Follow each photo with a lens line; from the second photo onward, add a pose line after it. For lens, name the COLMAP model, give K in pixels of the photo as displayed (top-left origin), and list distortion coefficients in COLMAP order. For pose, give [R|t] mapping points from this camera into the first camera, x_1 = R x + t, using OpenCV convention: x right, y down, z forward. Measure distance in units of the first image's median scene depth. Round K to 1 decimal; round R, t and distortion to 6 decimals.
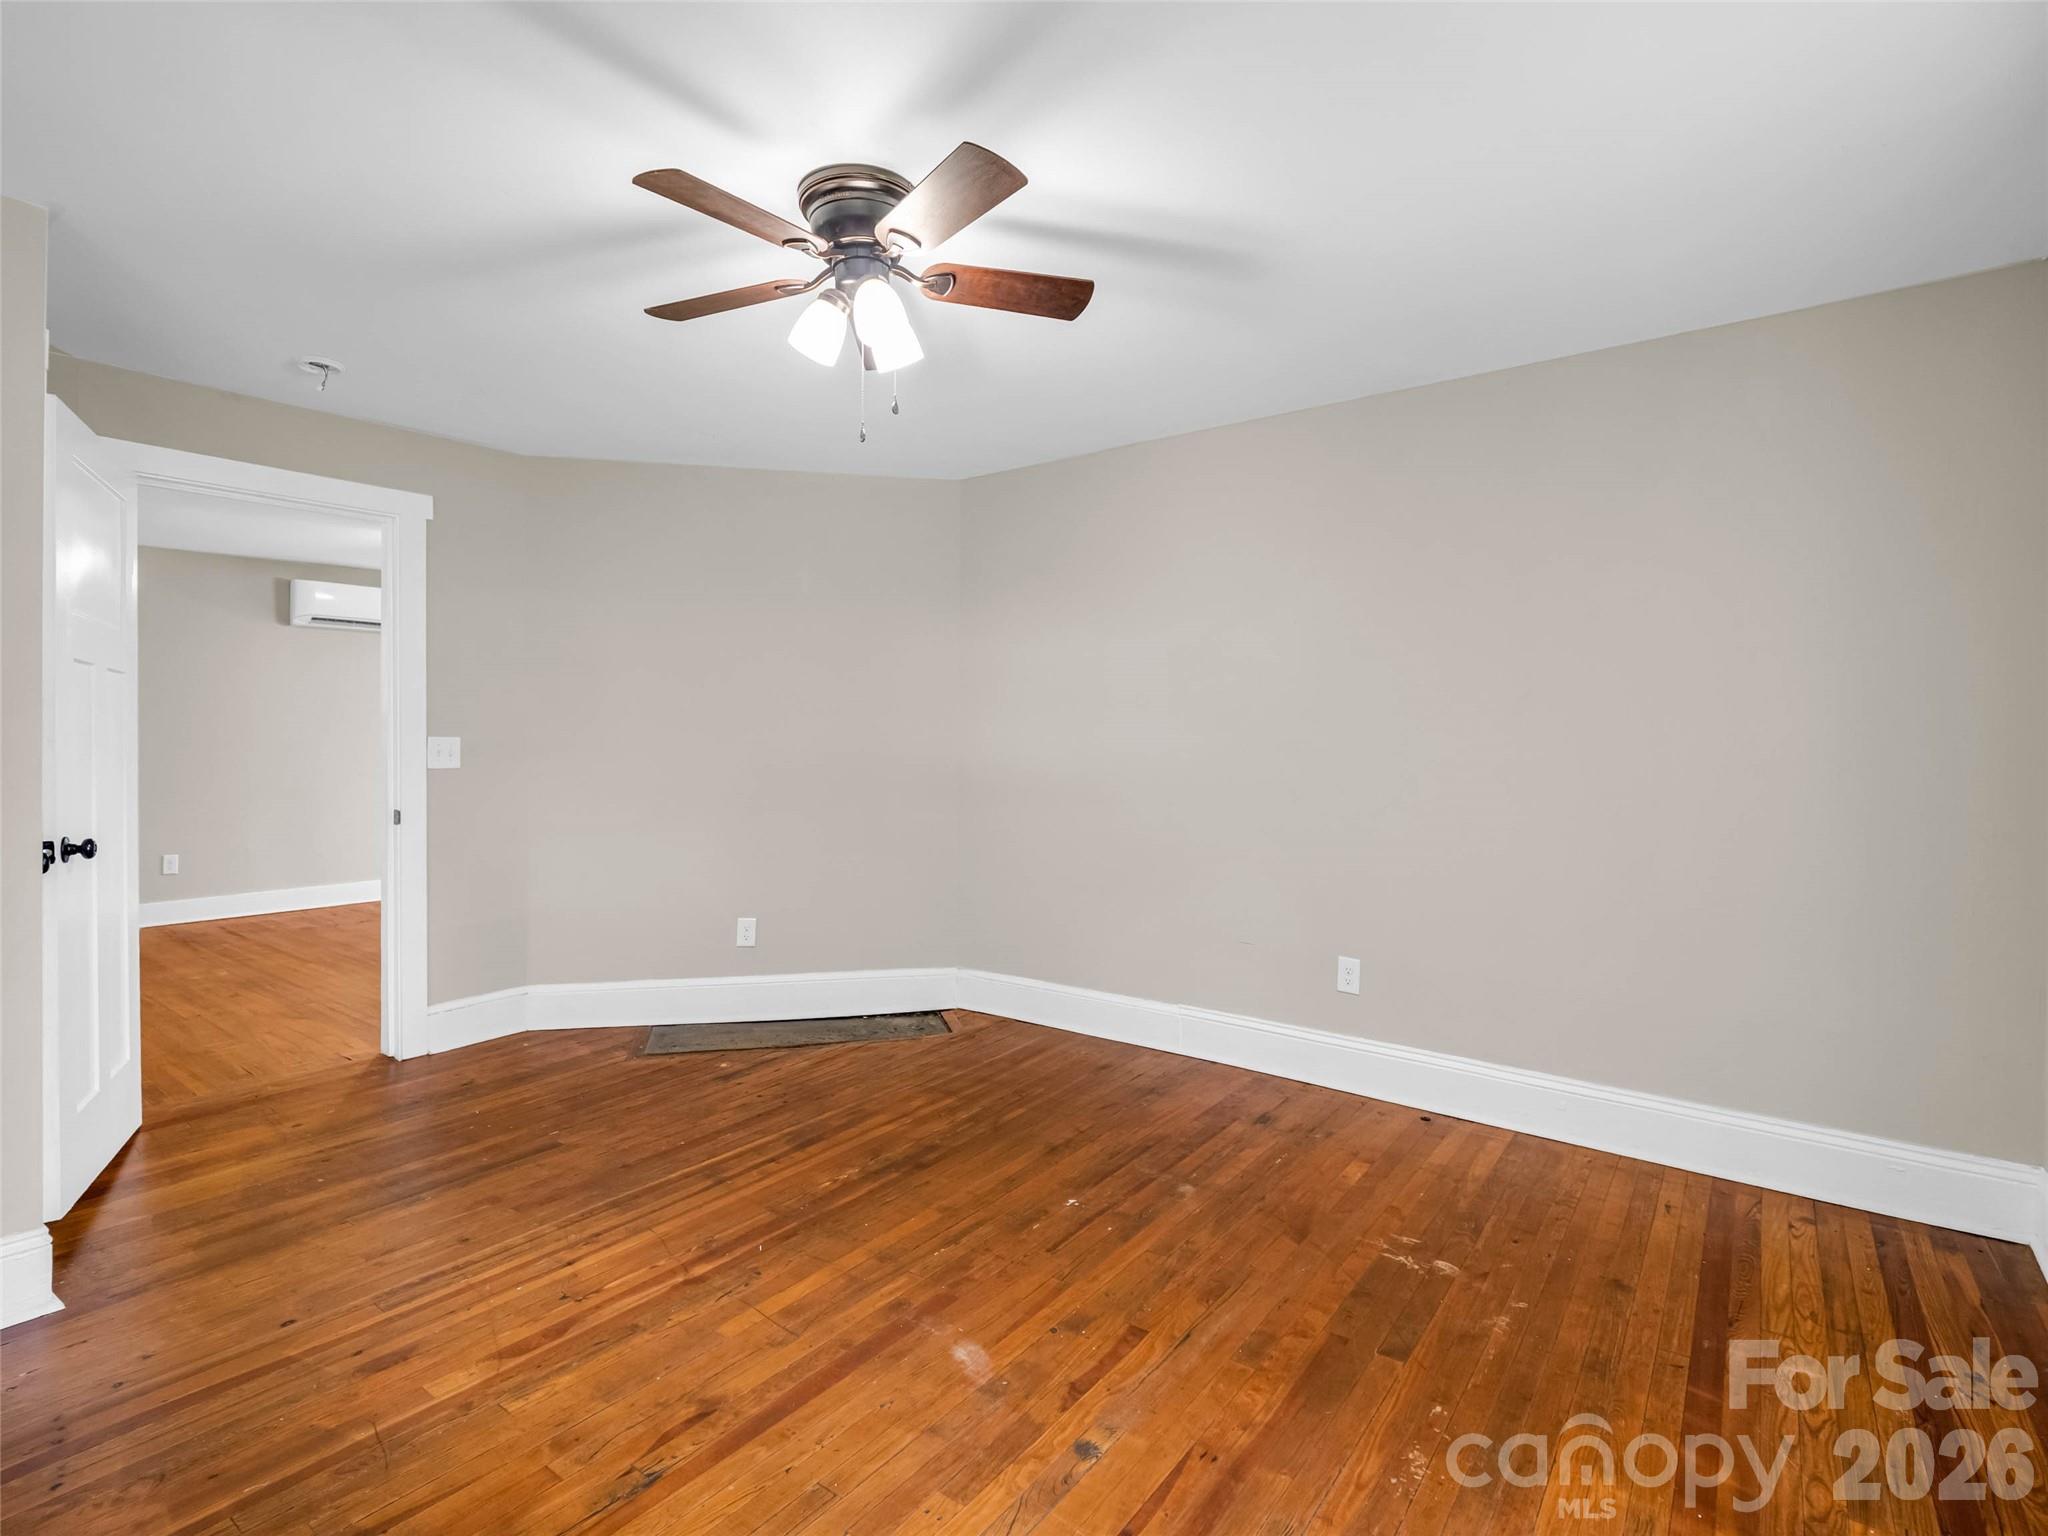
lens RADIAL K [[1015.8, 0, 1020.3], [0, 1015.8, 760.6], [0, 0, 1]] dist [-0.006636, -0.002167]
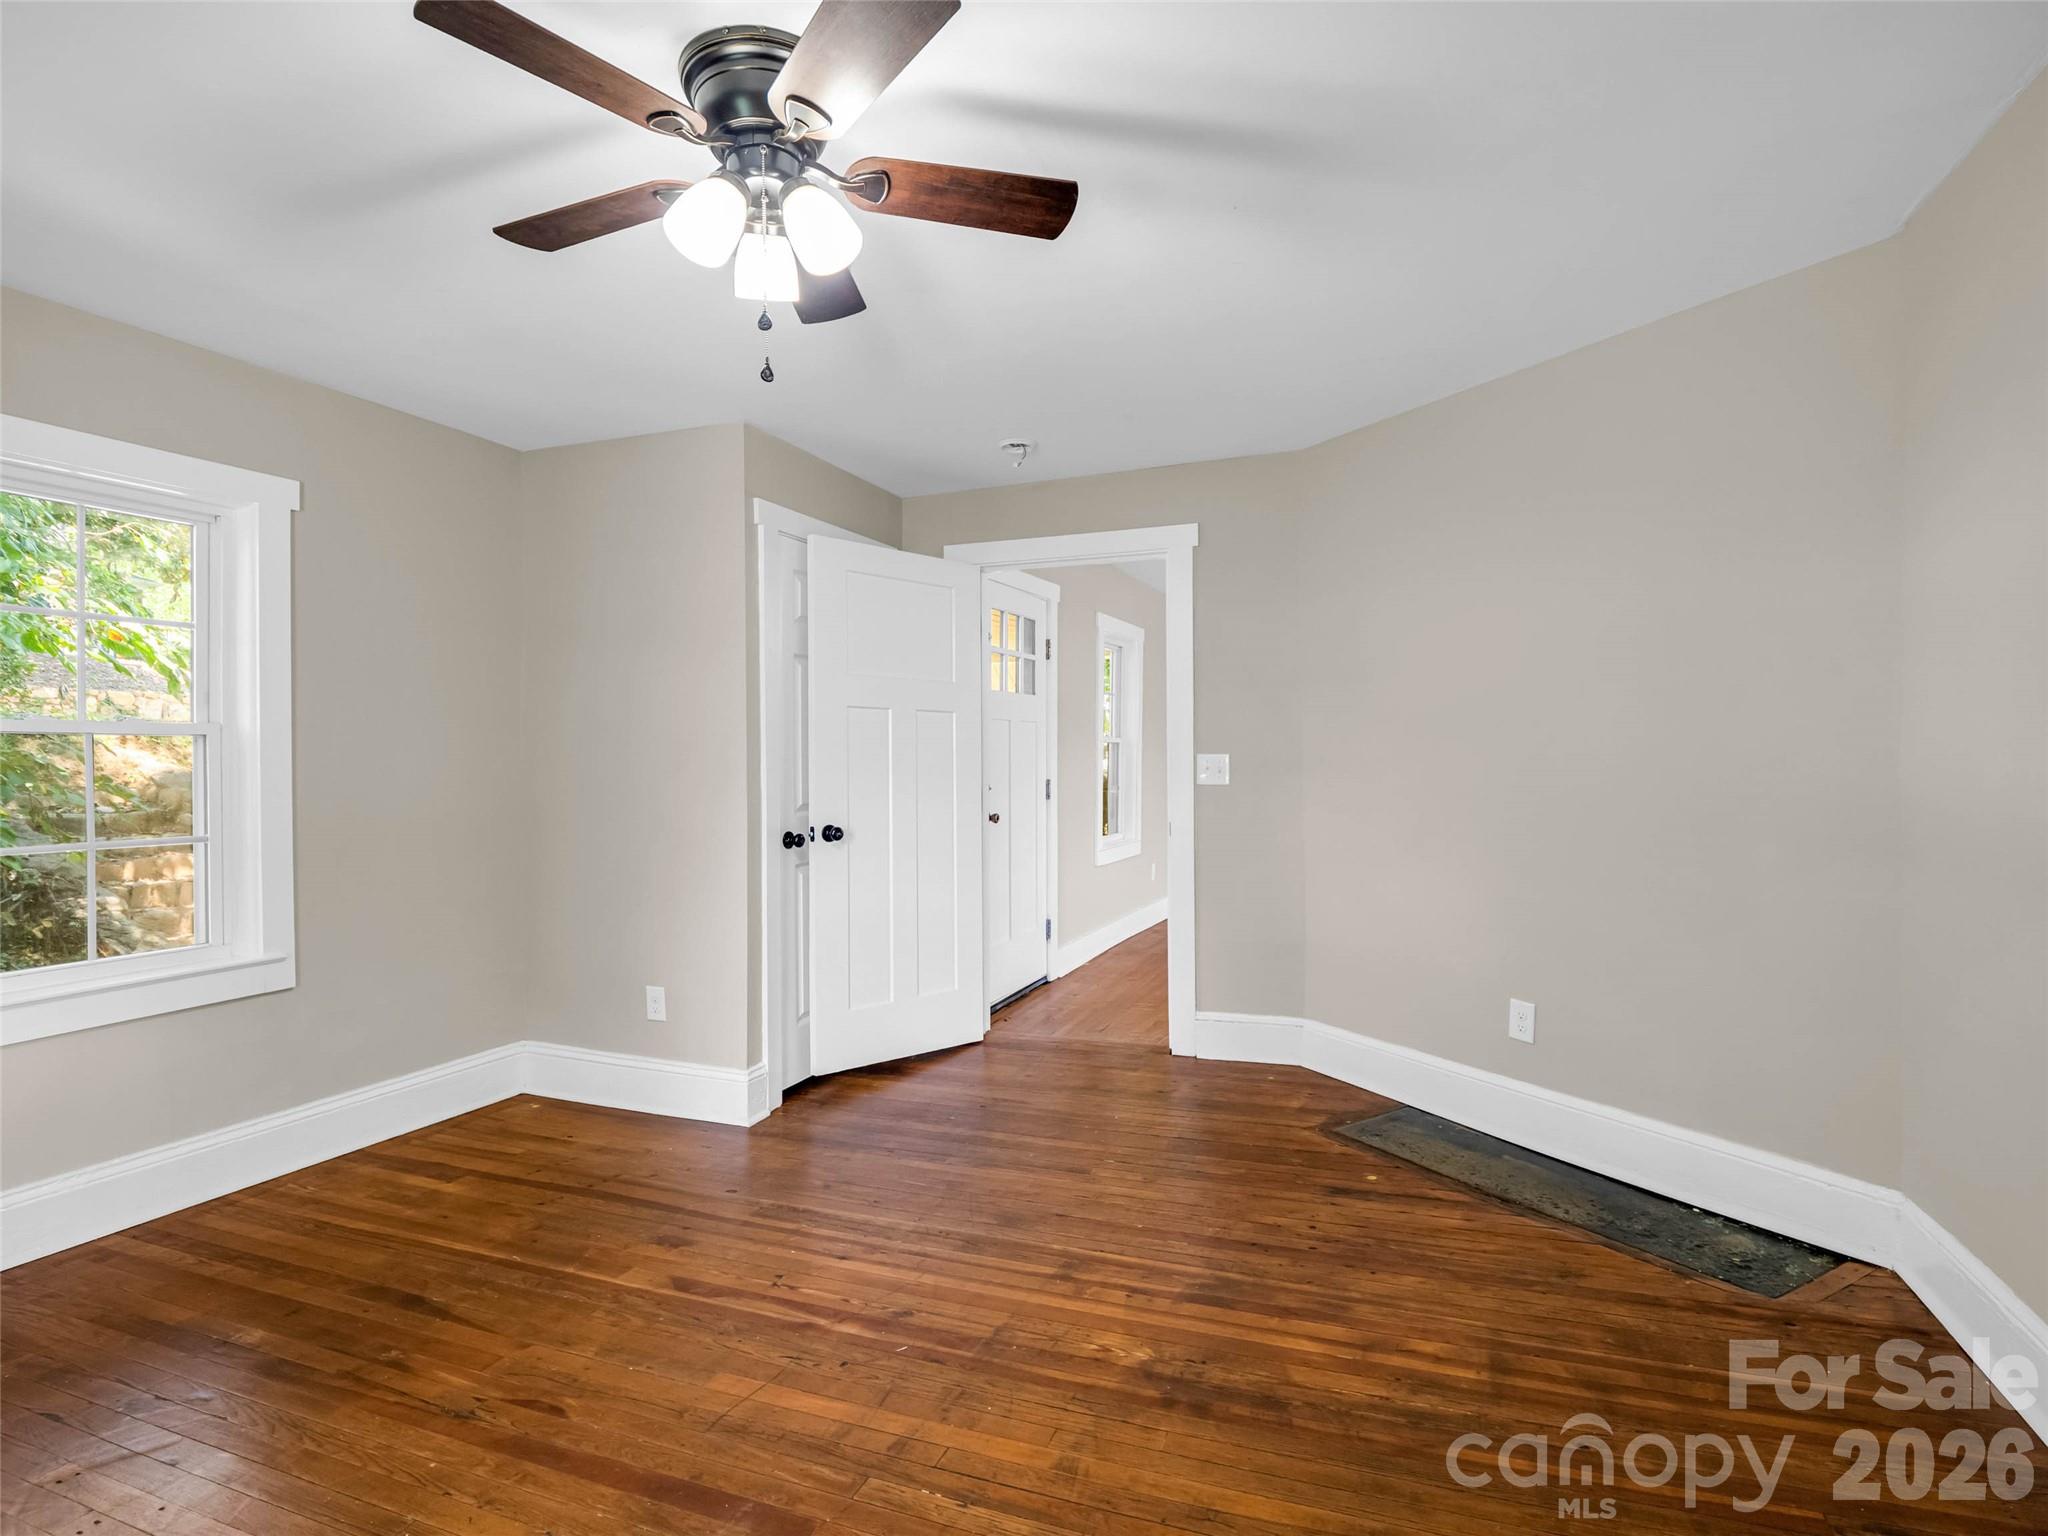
lens RADIAL K [[1015.8, 0, 1027.3], [0, 1015.8, 778.2], [0, 0, 1]] dist [-0.006636, -0.002167]
pose [[0.280002, 0.013213, -0.959908, 0.449255], [-0.009068, 0.999897, 0.011118, -0.010582], [0.959957, 0.005592, 0.280093, 0.650886]]
